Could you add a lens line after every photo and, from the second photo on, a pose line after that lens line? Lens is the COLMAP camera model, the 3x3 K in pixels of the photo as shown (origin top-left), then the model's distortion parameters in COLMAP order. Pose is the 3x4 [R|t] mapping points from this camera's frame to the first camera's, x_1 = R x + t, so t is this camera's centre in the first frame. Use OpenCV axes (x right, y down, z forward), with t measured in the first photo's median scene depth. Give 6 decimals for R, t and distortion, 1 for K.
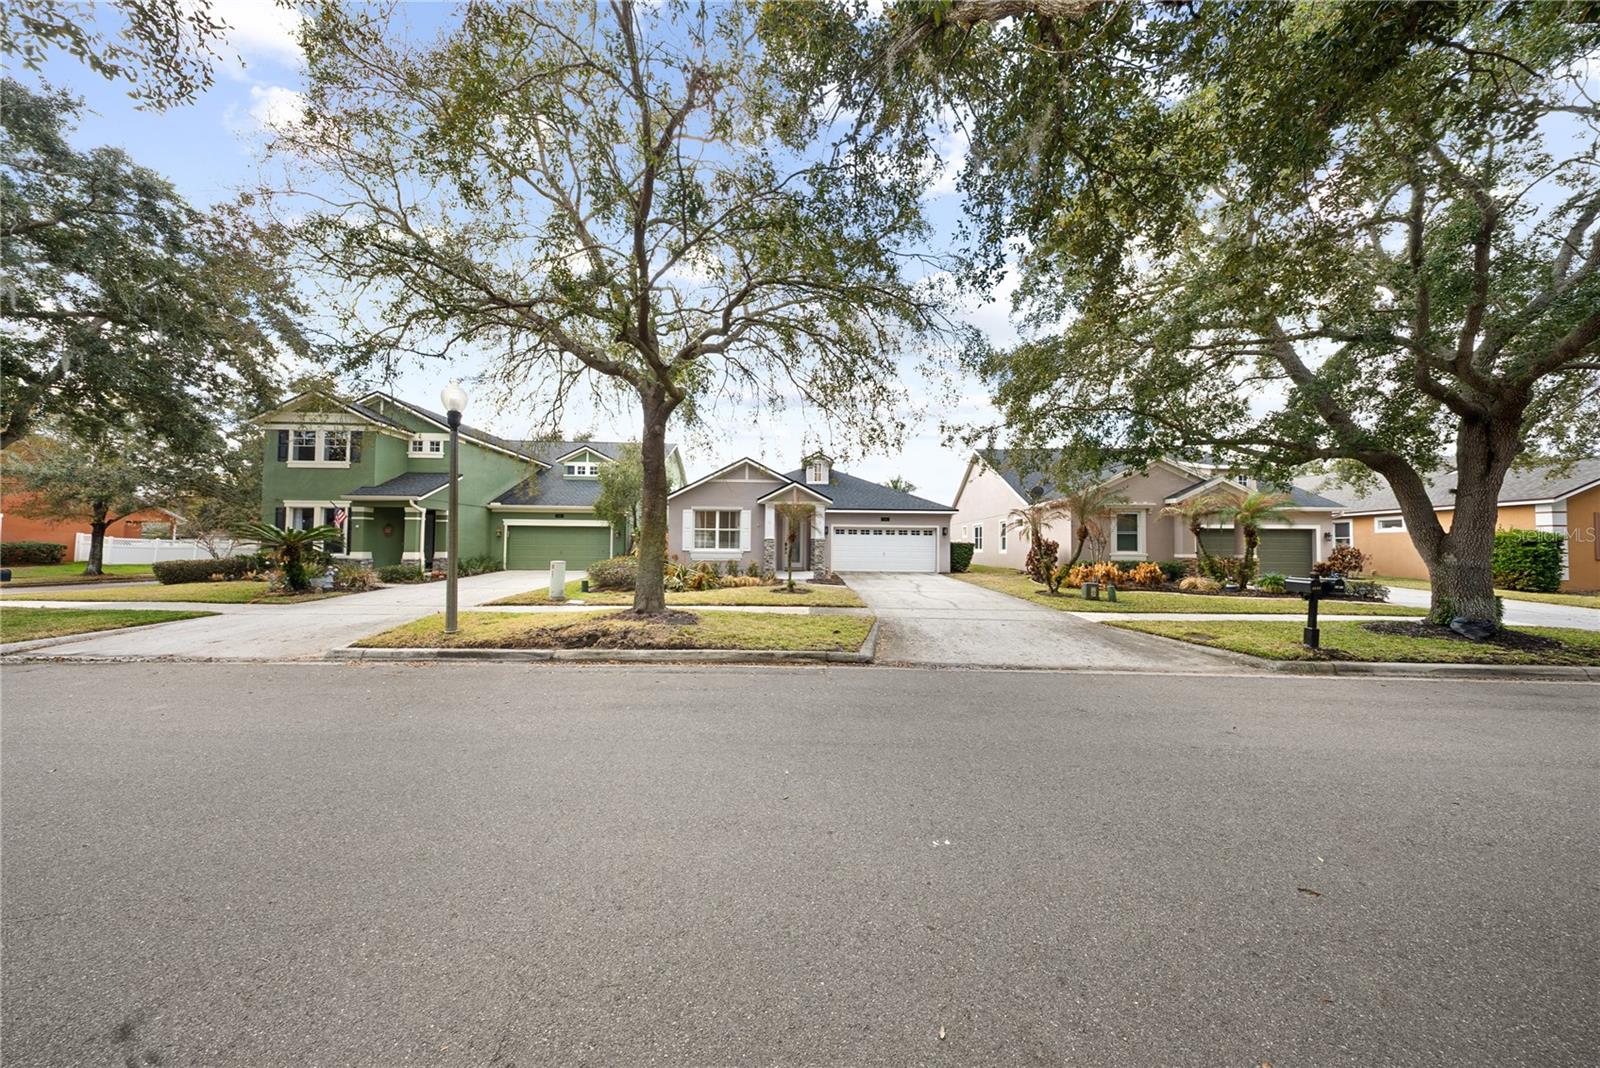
lens RADIAL K [[471.1, 0, 796.4], [0, 471.1, 532.4], [0, 0, 1]] dist [0.007953, -0.003176]
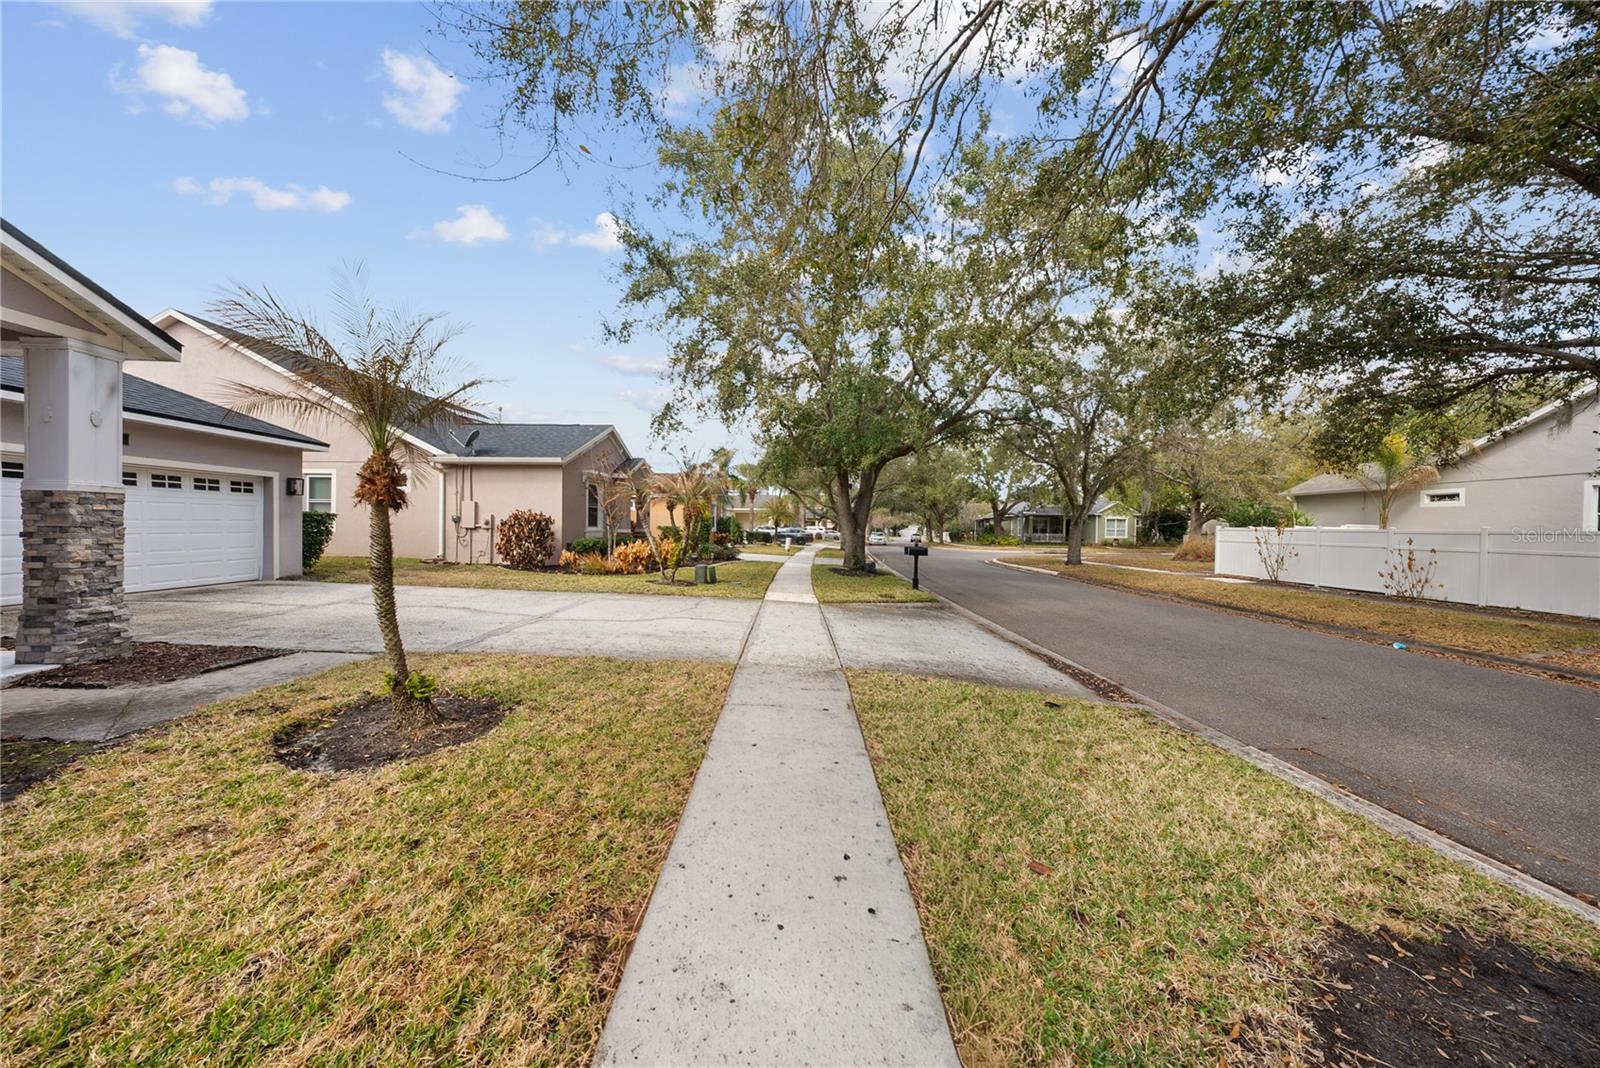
lens RADIAL K [[471.1, 0, 796.4], [0, 471.1, 532.4], [0, 0, 1]] dist [0.007953, -0.003176]
pose [[-0.048338, -0.025346, 0.998509, -0.193259], [-0.043336, 0.998790, 0.023256, 0.012070], [-0.997891, -0.042147, -0.049378, 0.606378]]
